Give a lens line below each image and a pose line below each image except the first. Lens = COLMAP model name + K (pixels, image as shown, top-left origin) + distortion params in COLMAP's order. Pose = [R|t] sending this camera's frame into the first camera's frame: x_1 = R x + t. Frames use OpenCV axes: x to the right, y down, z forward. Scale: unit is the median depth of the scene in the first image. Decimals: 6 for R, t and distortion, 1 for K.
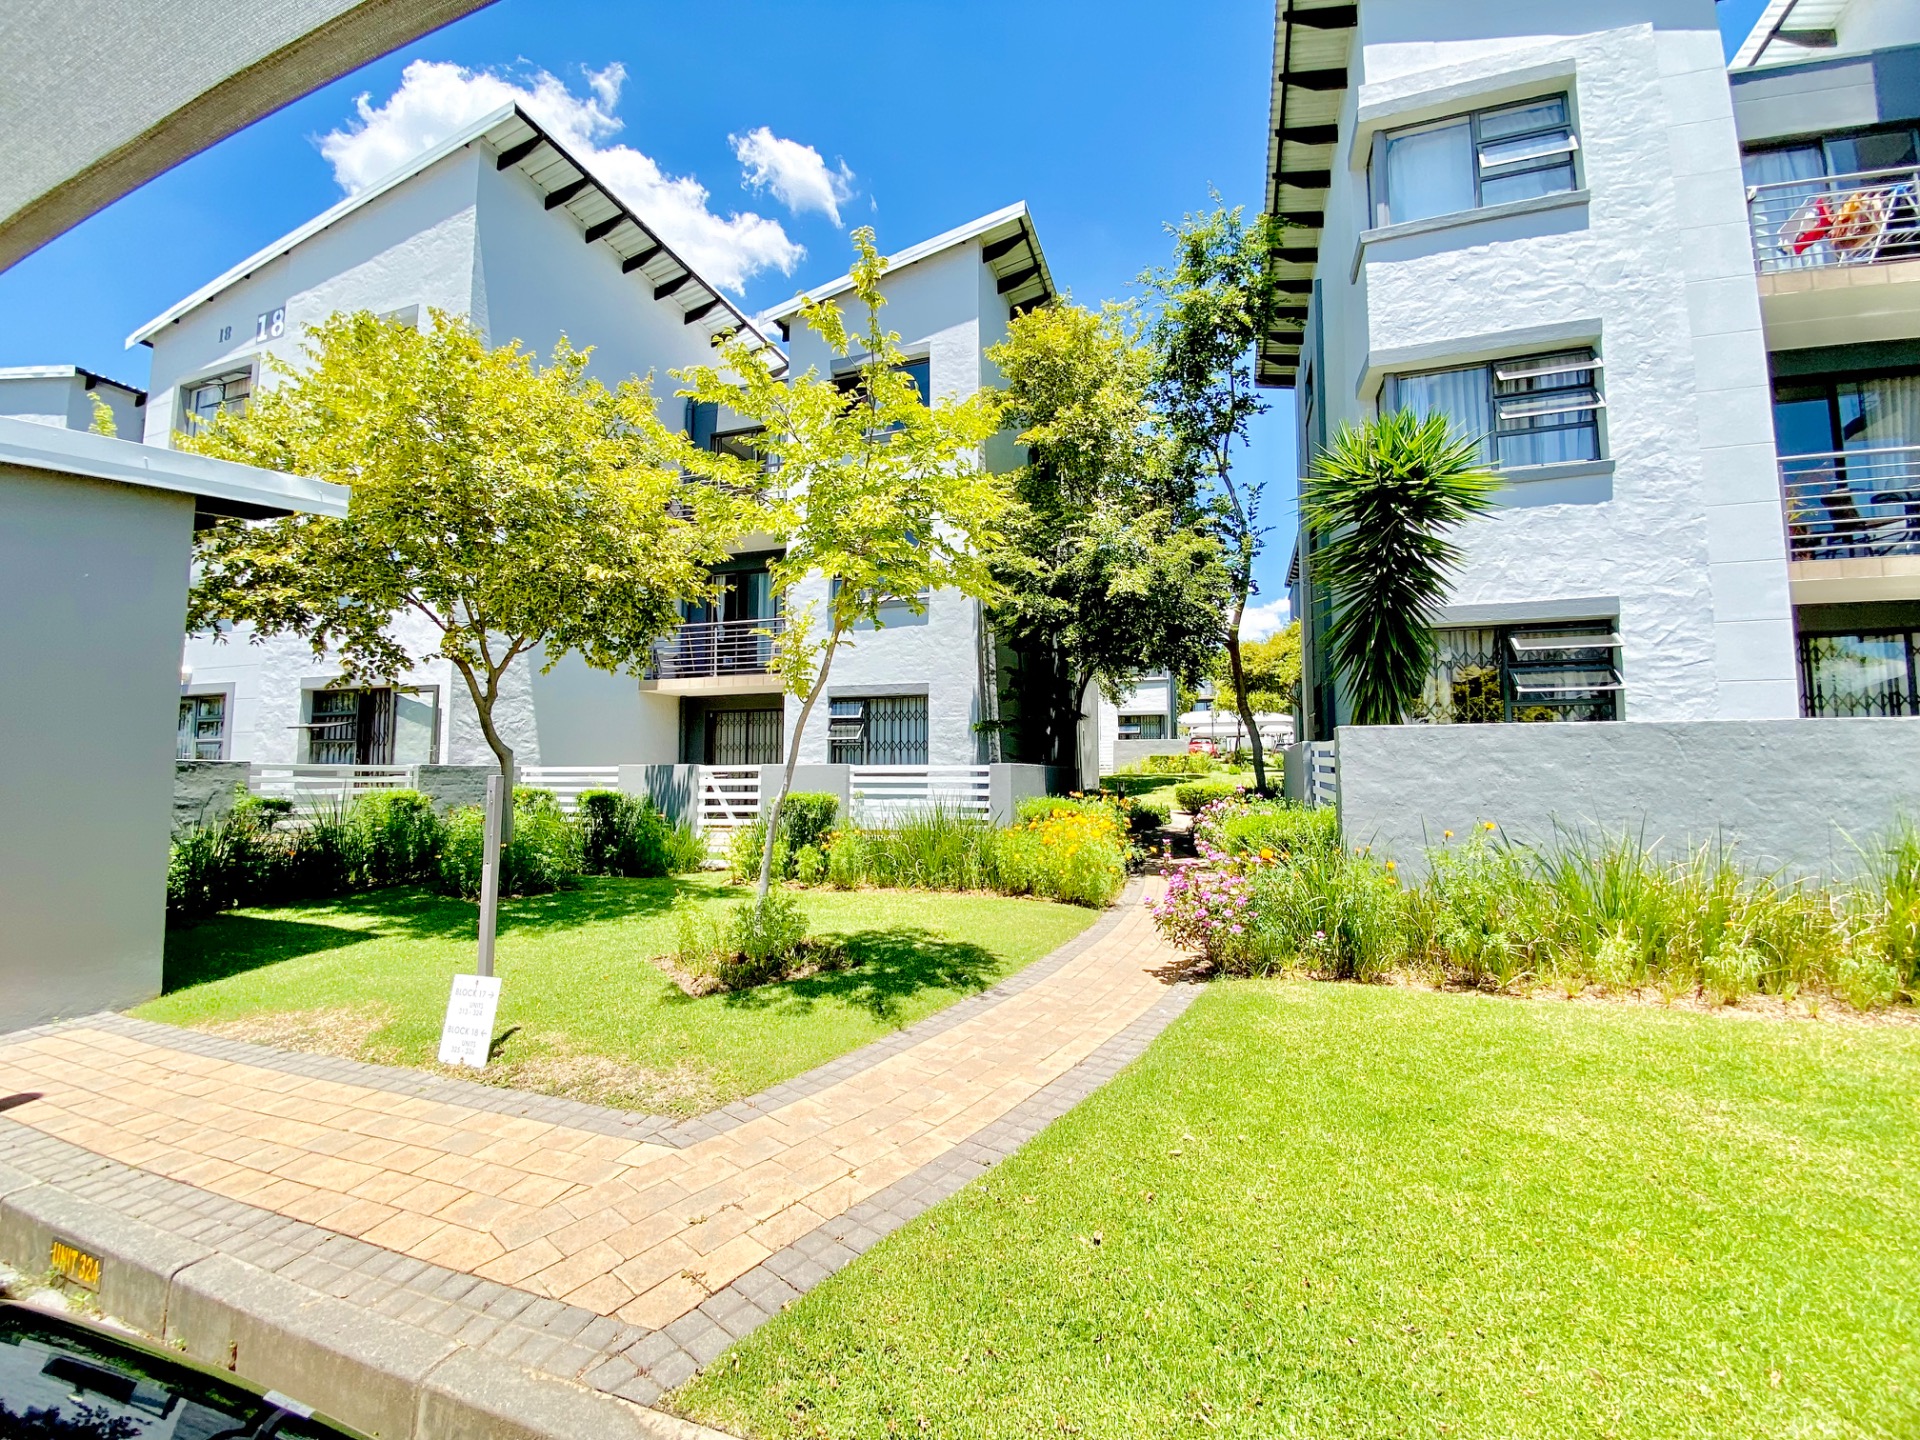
lens RADIAL K [[777.3, 0, 918.4], [0, 777.3, 714.1], [0, 0, 1]] dist [-0.002550, -0.010861]
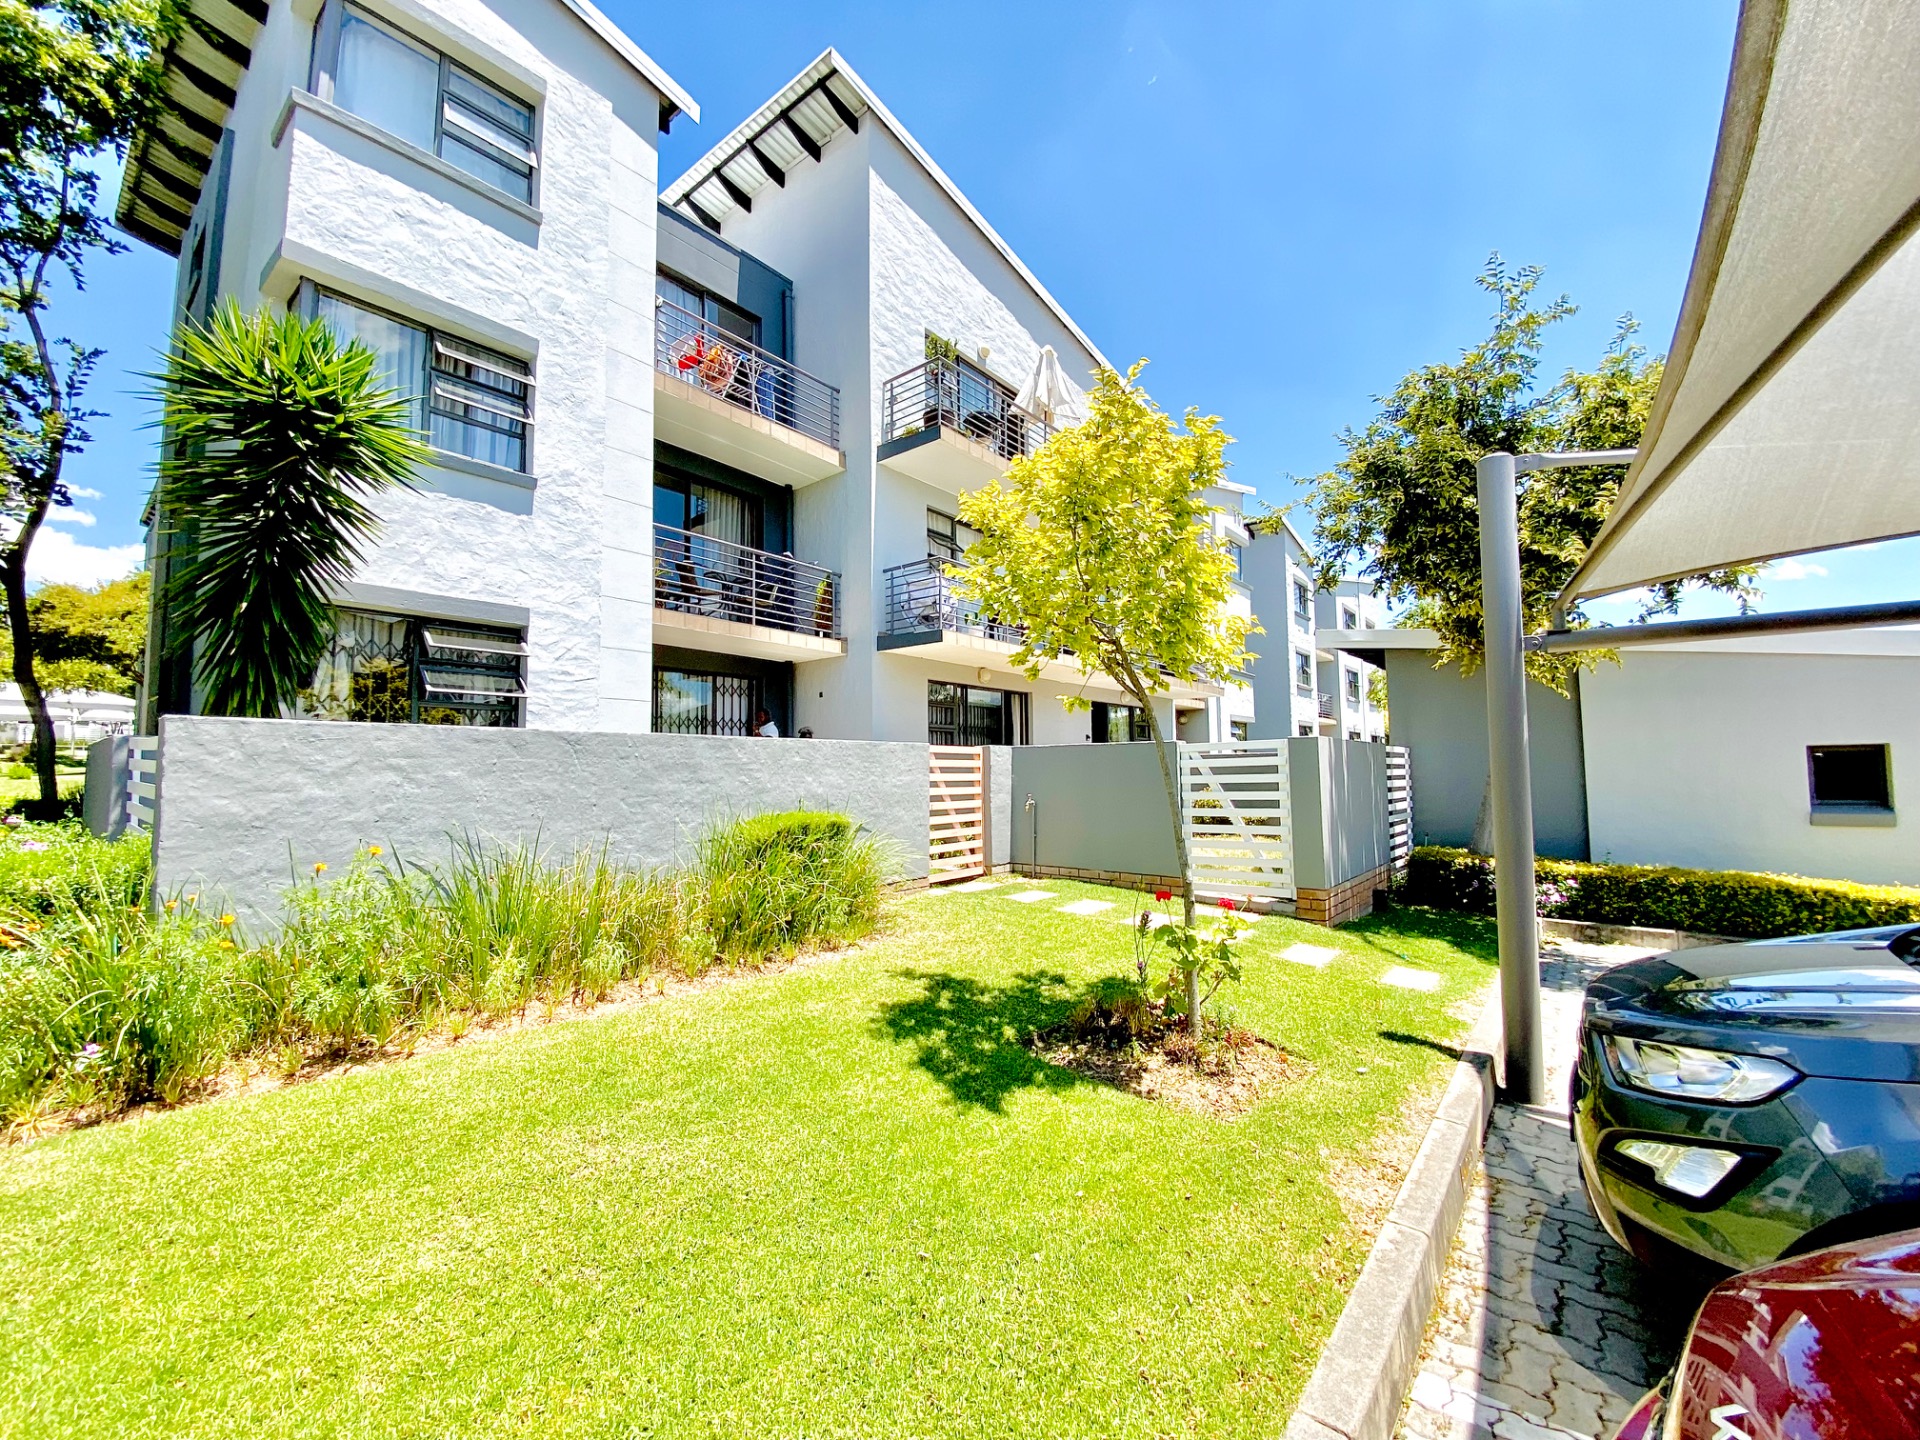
lens RADIAL K [[783.9, 0, 958.1], [0, 783.9, 725.5], [0, 0, 1]] dist [0.031342, -0.022799]
pose [[0.309097, 0.050724, 0.949677, 0.081319], [-0.066175, 0.997303, -0.031730, 0.000640], [-0.948726, -0.053037, 0.311620, 0.107231]]
